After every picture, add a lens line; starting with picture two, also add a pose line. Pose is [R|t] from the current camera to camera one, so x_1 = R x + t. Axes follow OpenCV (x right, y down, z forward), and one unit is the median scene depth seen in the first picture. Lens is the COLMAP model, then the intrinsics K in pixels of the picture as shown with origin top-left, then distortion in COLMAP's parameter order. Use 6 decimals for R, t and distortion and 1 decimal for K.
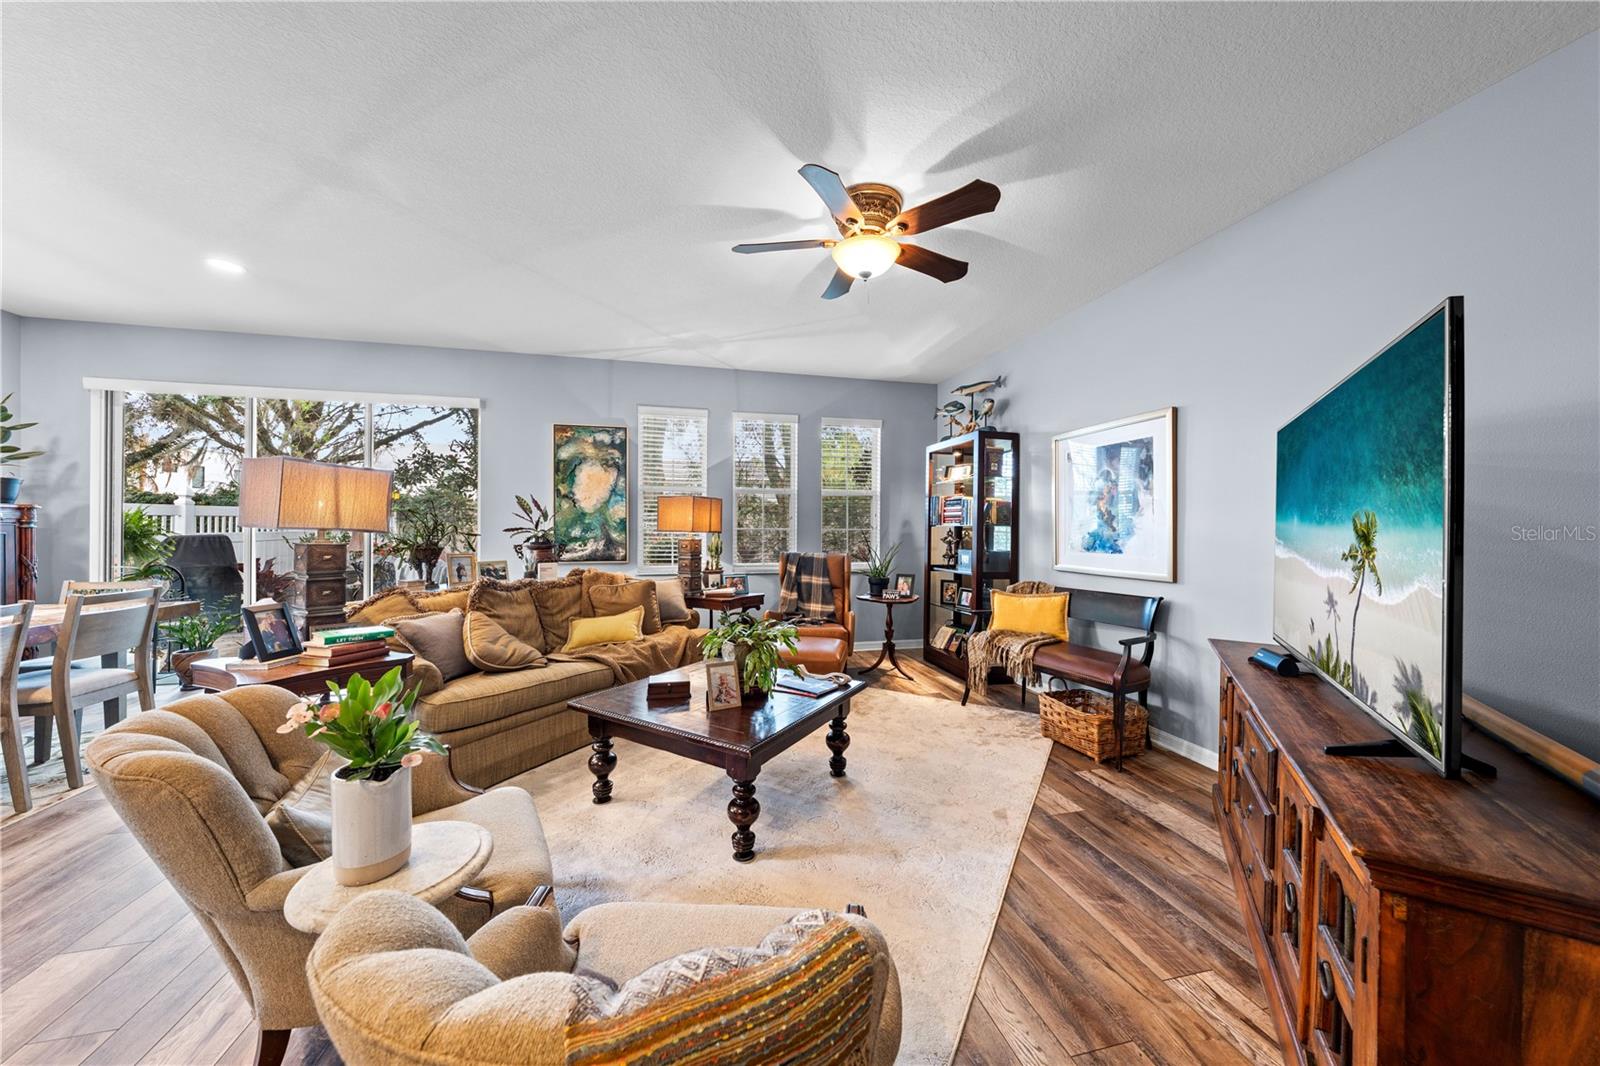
lens RADIAL K [[541.5, 0, 796.9], [0, 541.5, 531.0], [0, 0, 1]] dist [-0.002795, 0.000562]
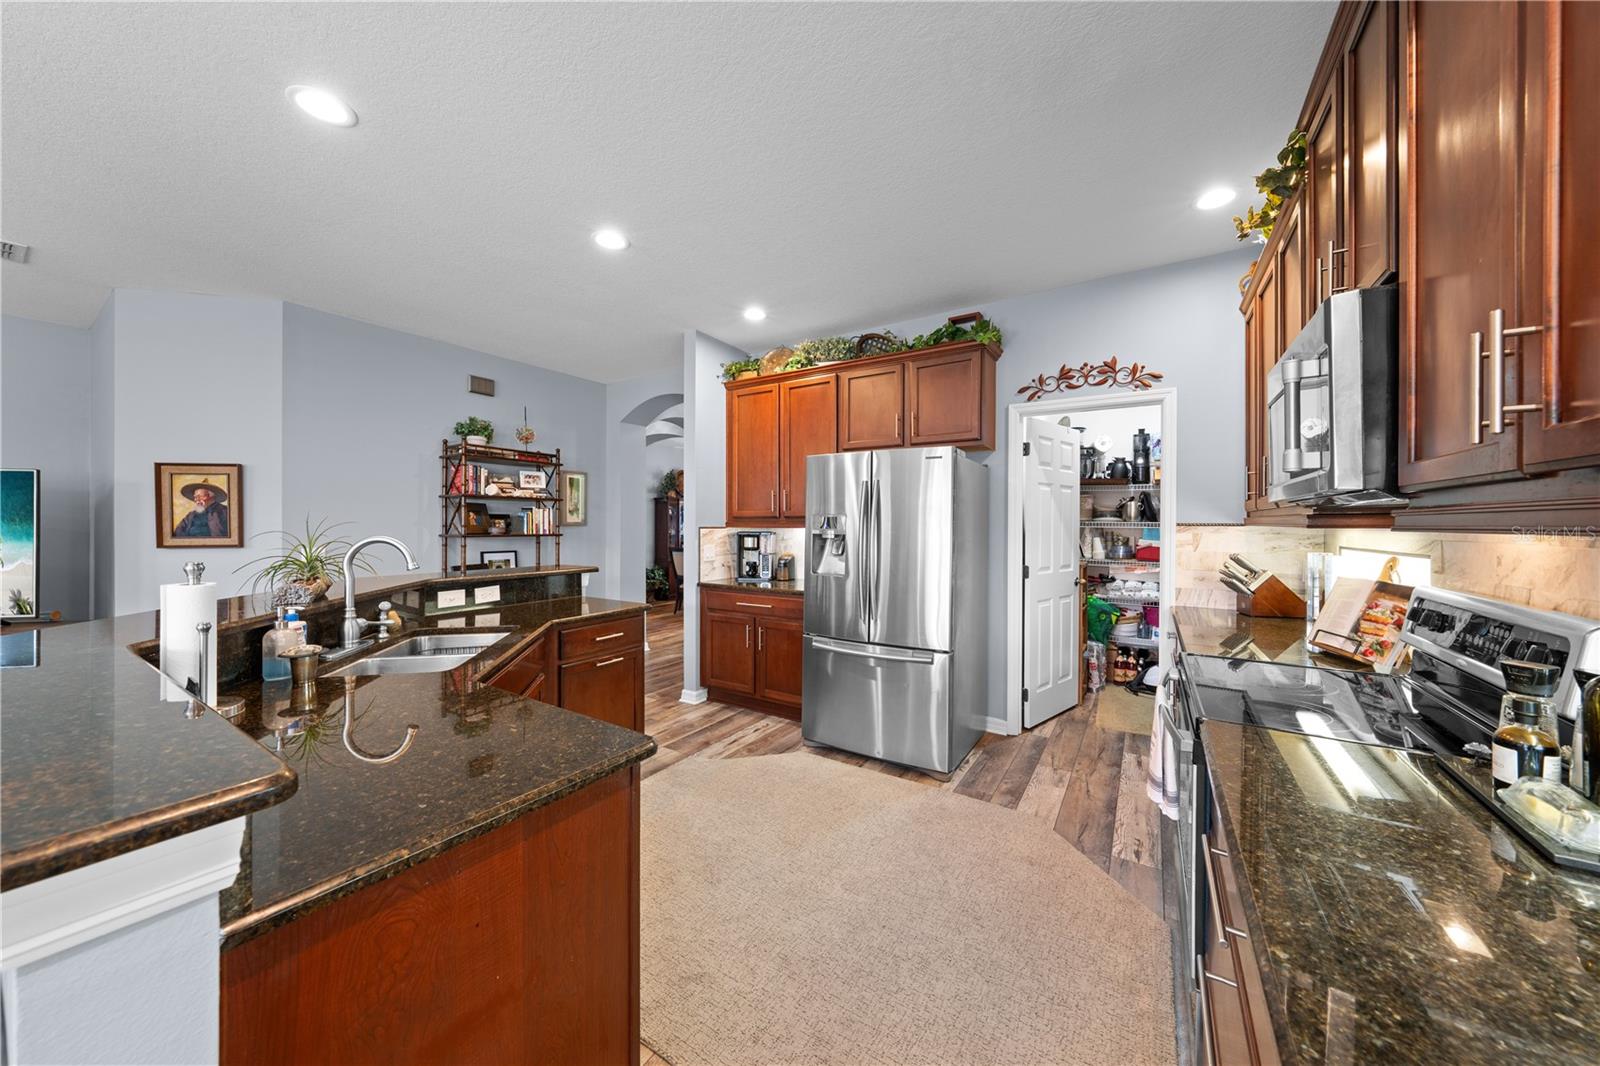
lens RADIAL K [[541.5, 0, 801.3], [0, 541.5, 525.0], [0, 0, 1]] dist [-0.002795, 0.000562]
pose [[-0.689904, -0.006571, 0.723871, -0.986728], [-0.004903, 0.999978, 0.004405, -0.031665], [-0.723885, -0.000510, -0.689921, -0.019931]]
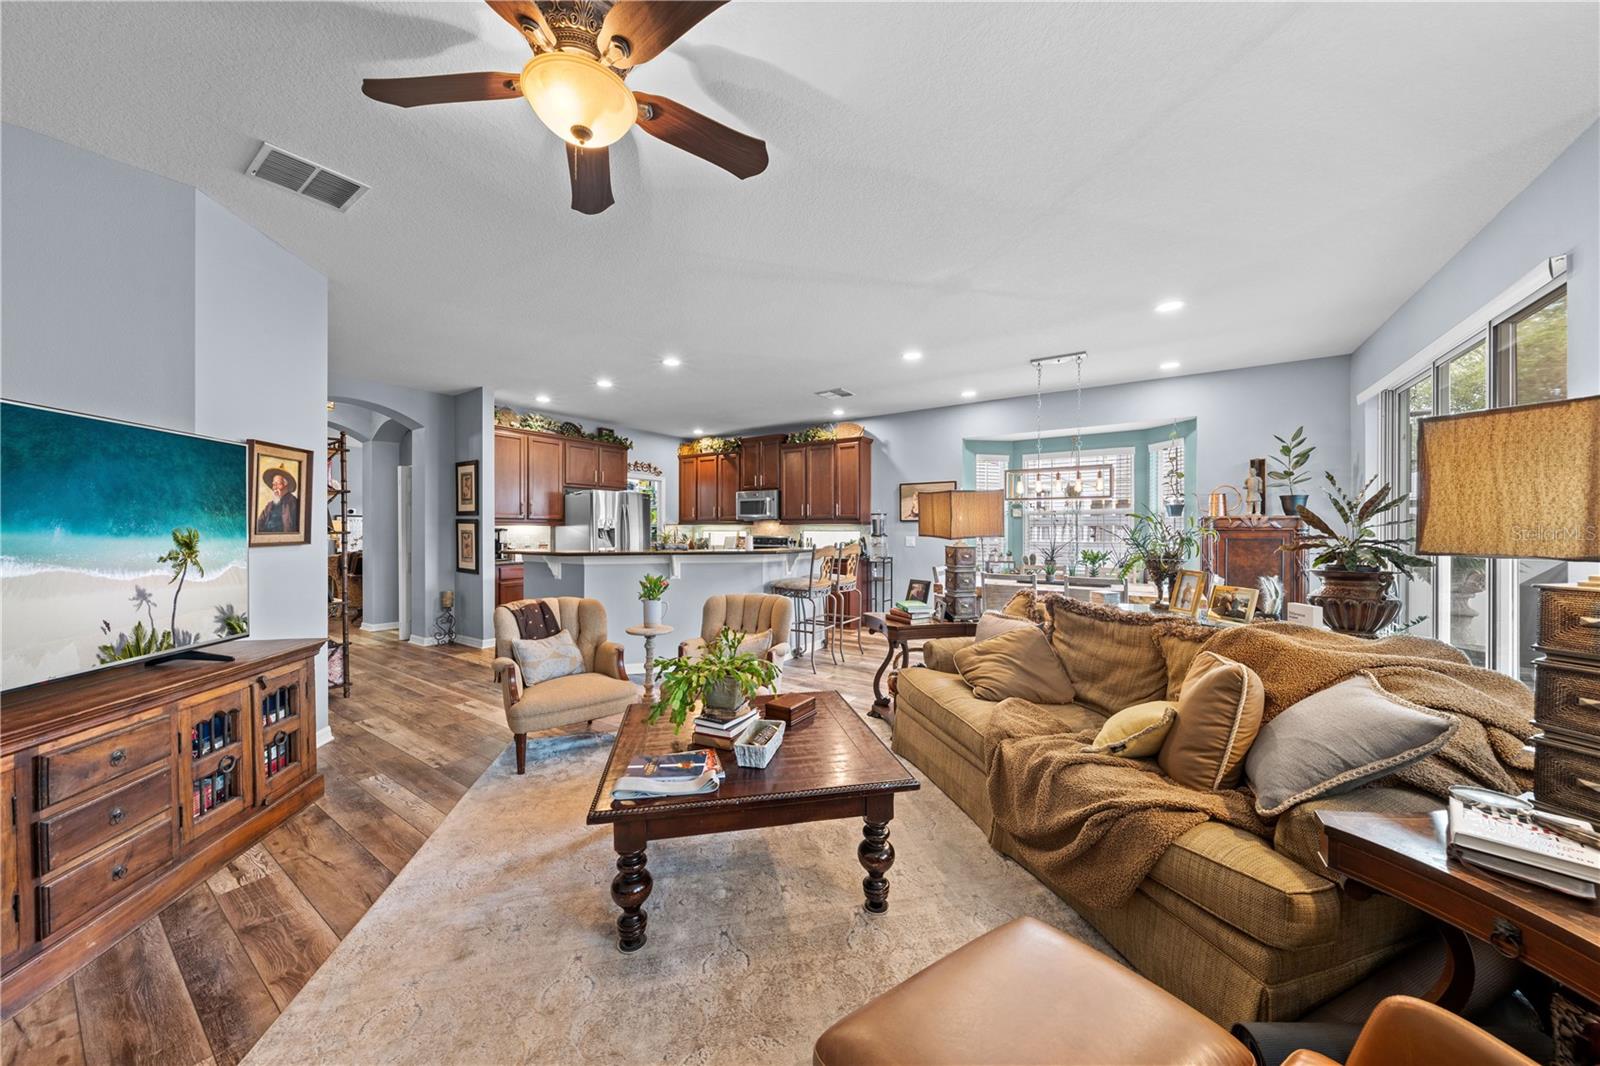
lens RADIAL K [[541.5, 0, 798.6], [0, 541.5, 532.8], [0, 0, 1]] dist [-0.002795, 0.000562]
pose [[-0.739840, 0.001189, -0.672782, 0.244289], [-0.002888, 0.999984, 0.004944, -0.010875], [0.672777, 0.005601, -0.739824, 1.048788]]
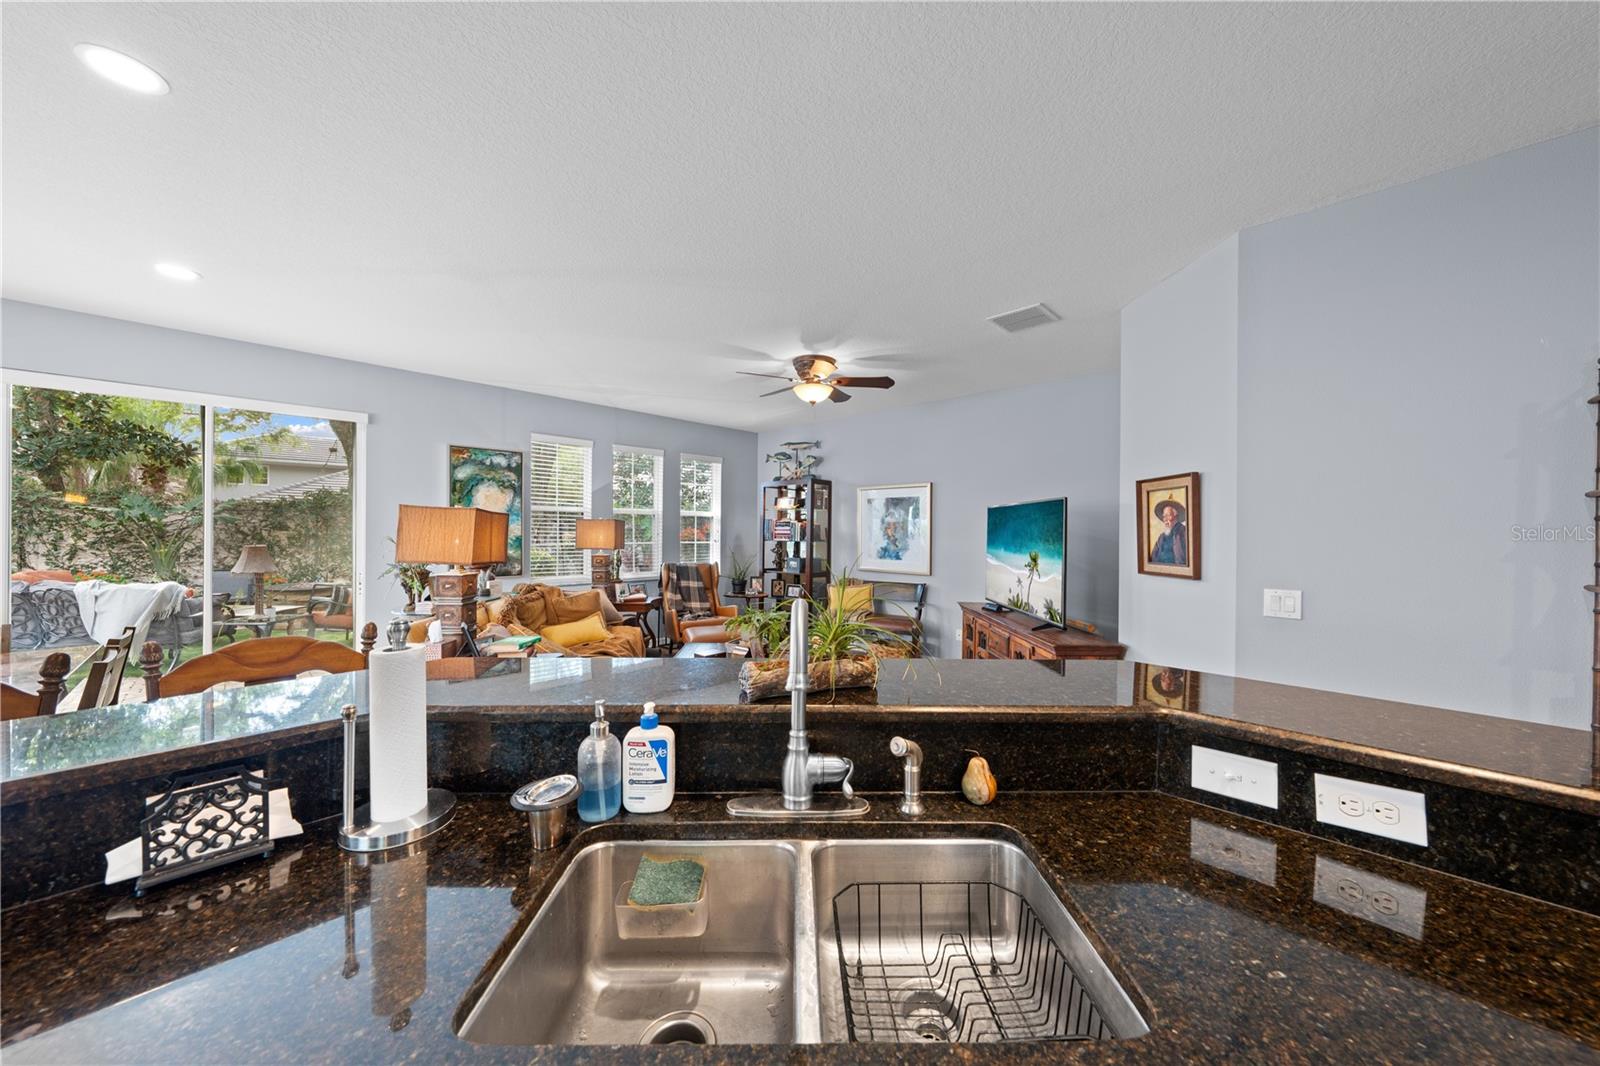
lens RADIAL K [[541.5, 0, 802.1], [0, 541.5, 529.4], [0, 0, 1]] dist [-0.002795, 0.000562]
pose [[0.844867, 0.002685, 0.534970, -0.516853], [-0.003628, 0.999993, 0.000710, -0.048517], [-0.534964, -0.002540, 0.844871, -0.267722]]
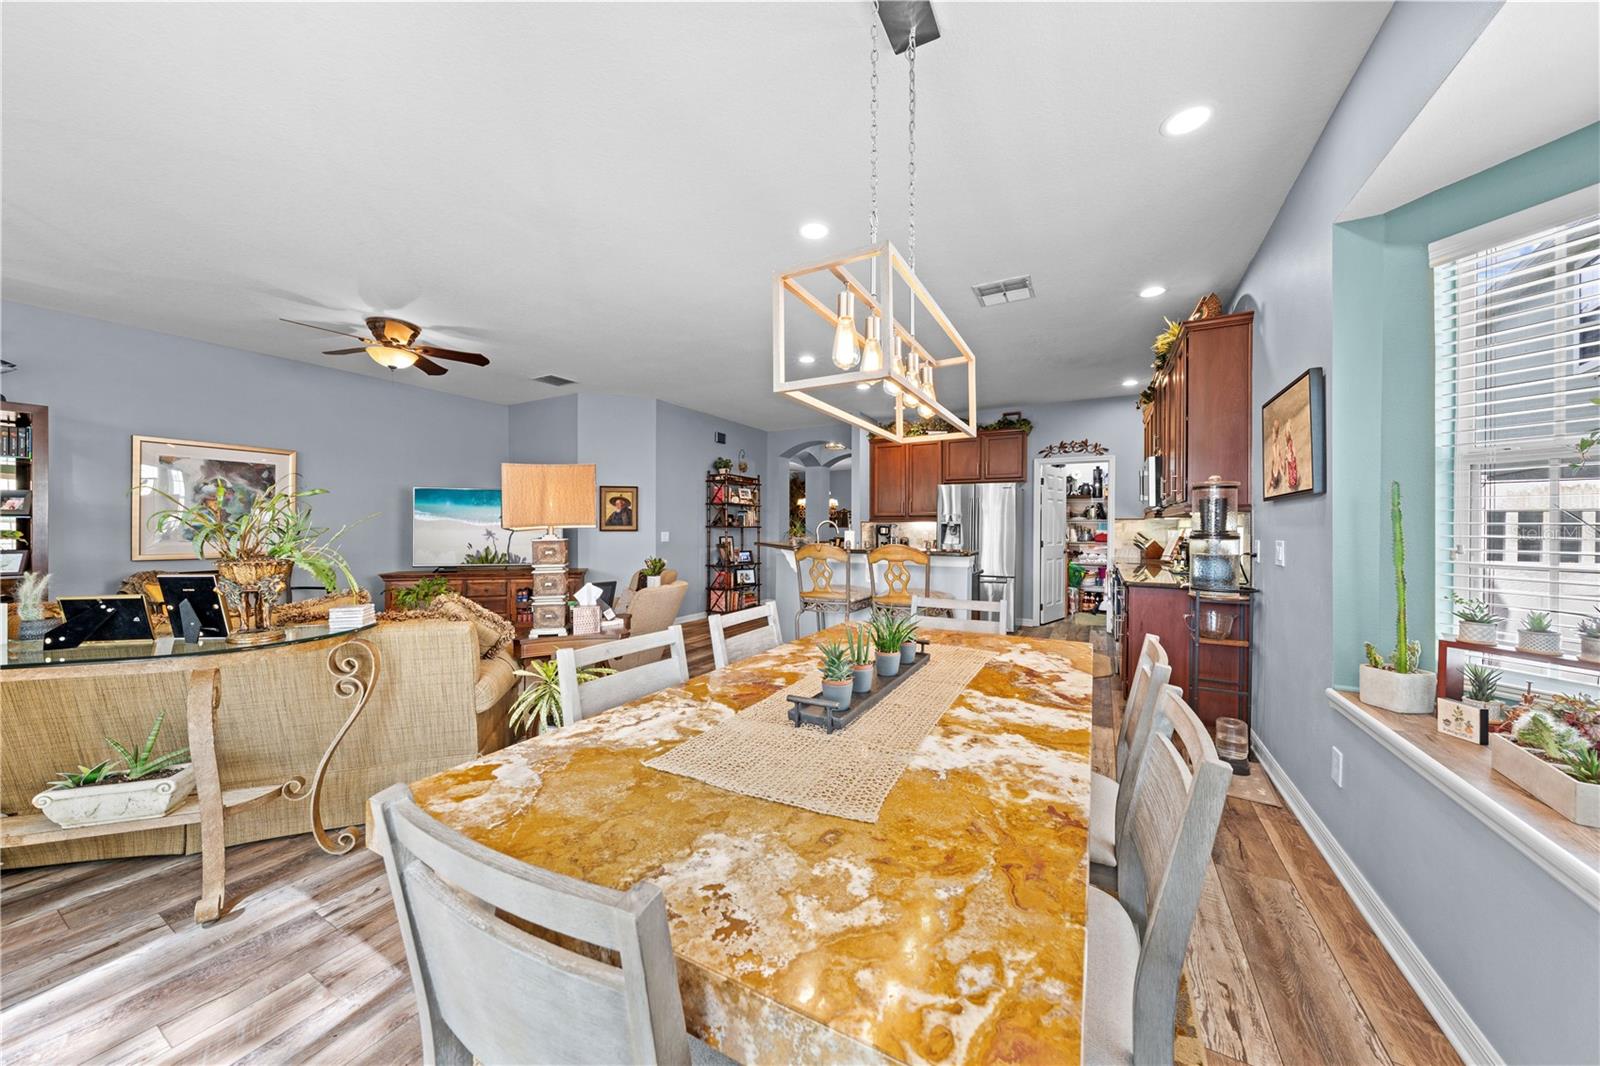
lens RADIAL K [[541.5, 0, 808.4], [0, 541.5, 531.2], [0, 0, 1]] dist [-0.002795, 0.000562]
pose [[-0.744443, -0.009113, 0.667624, -1.195175], [-0.005712, 0.999957, 0.007280, -0.002991], [-0.667662, 0.001606, -0.744463, 0.875091]]
